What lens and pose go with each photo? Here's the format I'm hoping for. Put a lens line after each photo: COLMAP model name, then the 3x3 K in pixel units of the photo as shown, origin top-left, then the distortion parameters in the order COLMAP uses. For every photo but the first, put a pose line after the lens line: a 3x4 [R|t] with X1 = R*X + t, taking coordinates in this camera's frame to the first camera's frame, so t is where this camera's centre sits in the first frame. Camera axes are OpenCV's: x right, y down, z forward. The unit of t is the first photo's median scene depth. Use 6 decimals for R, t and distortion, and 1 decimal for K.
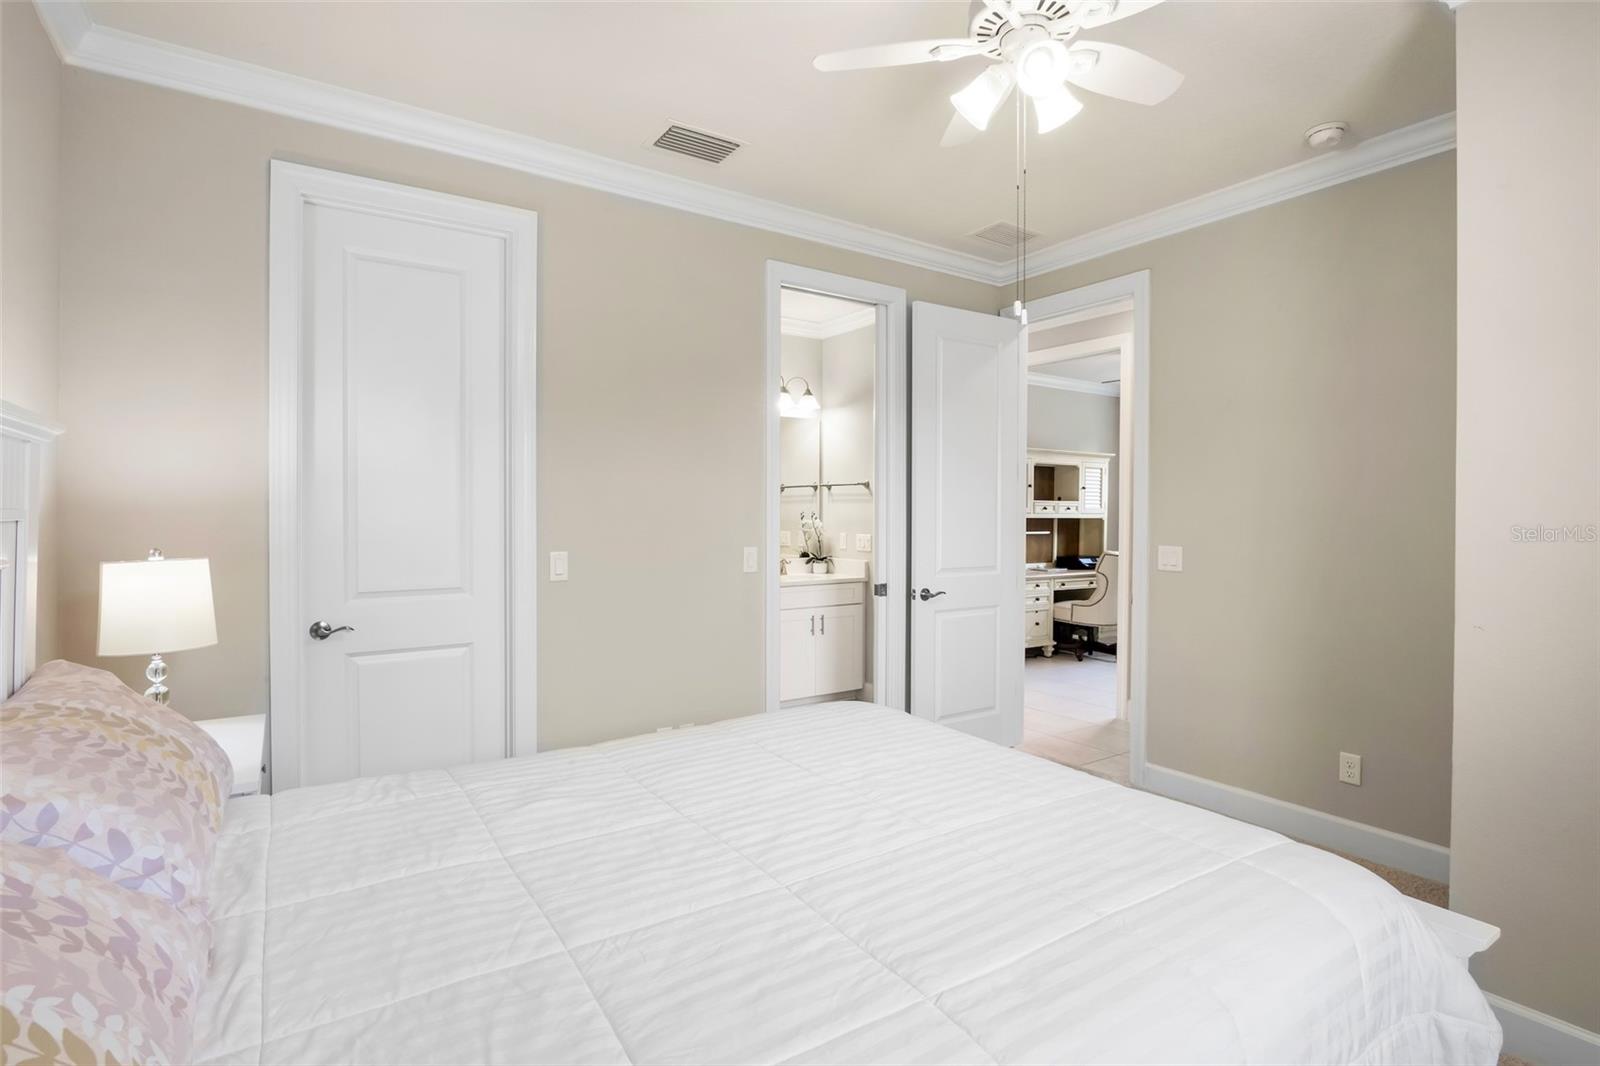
lens RADIAL K [[795.3, 0, 794.2], [0, 795.3, 514.9], [0, 0, 1]] dist [-0.021150, -0.000220]
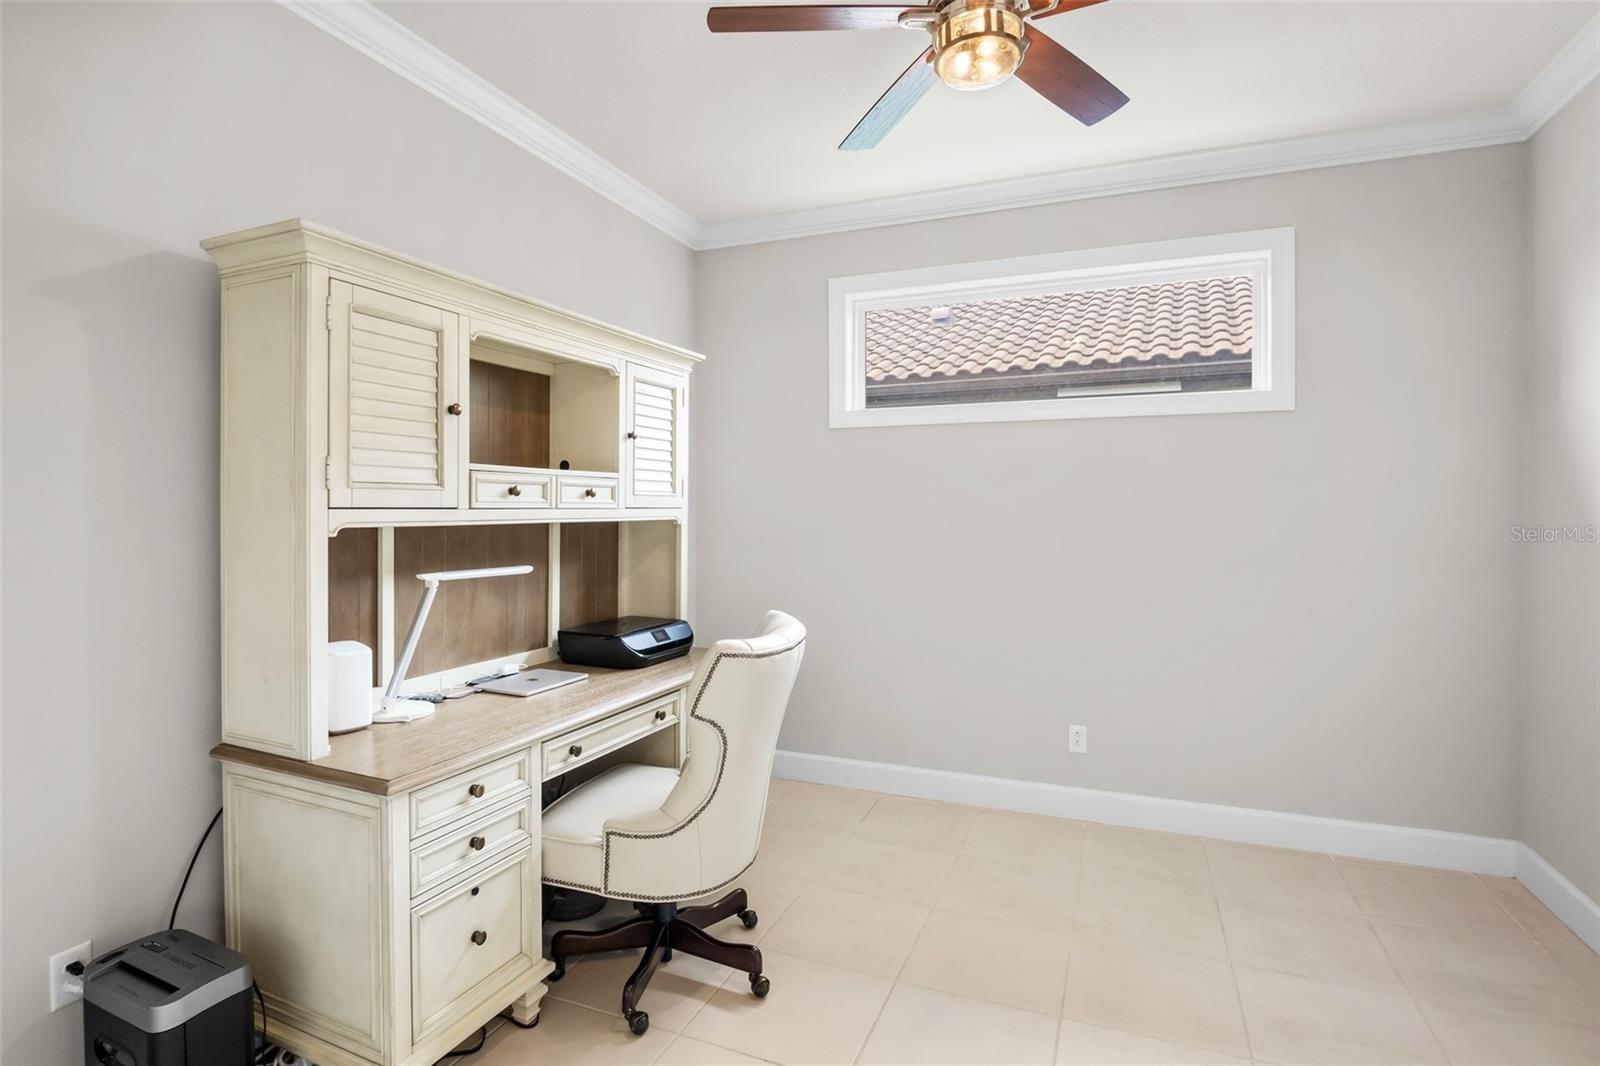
lens RADIAL K [[795.3, 0, 794.2], [0, 795.3, 514.9], [0, 0, 1]] dist [-0.021150, -0.000220]
pose [[0.832919, -0.011530, 0.553275, 0.228211], [0.006056, 0.999913, 0.011721, -0.002227], [-0.553362, -0.006412, 0.832916, 0.661915]]
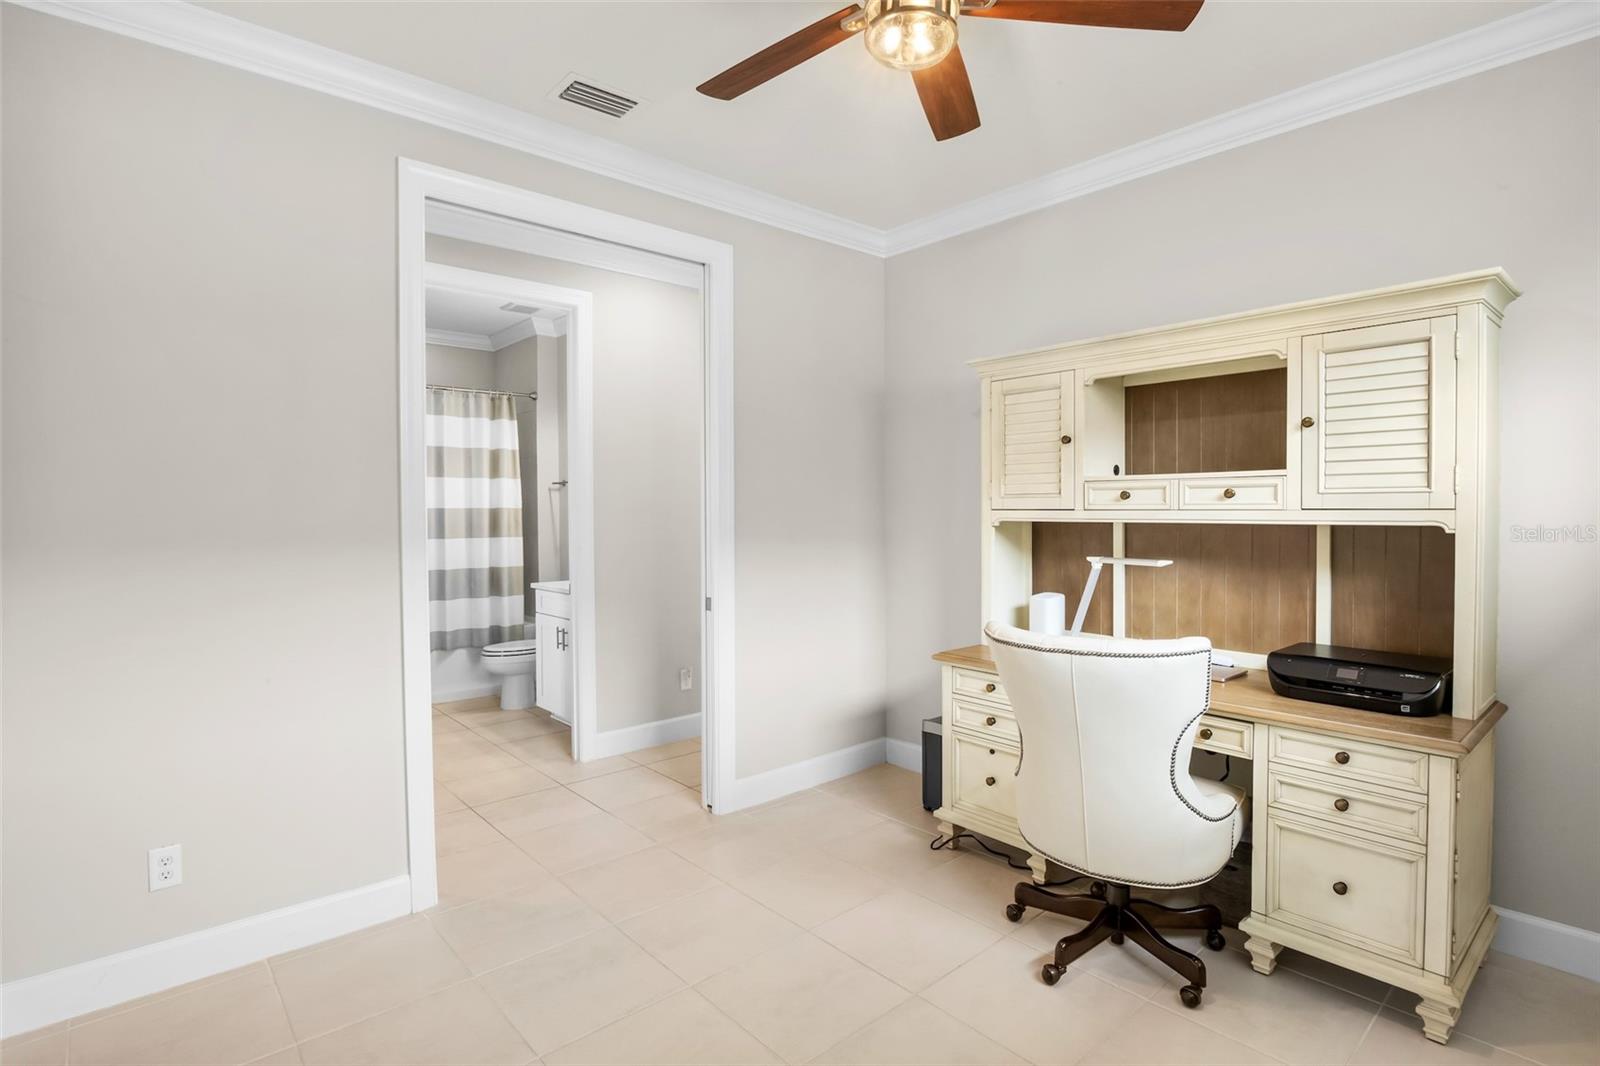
lens RADIAL K [[795.3, 0, 794.2], [0, 795.3, 514.9], [0, 0, 1]] dist [-0.021150, -0.000220]
pose [[0.126613, 0.004171, -0.991943, 0.631543], [0.004083, 0.999980, 0.004726, -0.001764], [0.991944, -0.004649, 0.126593, 0.768614]]
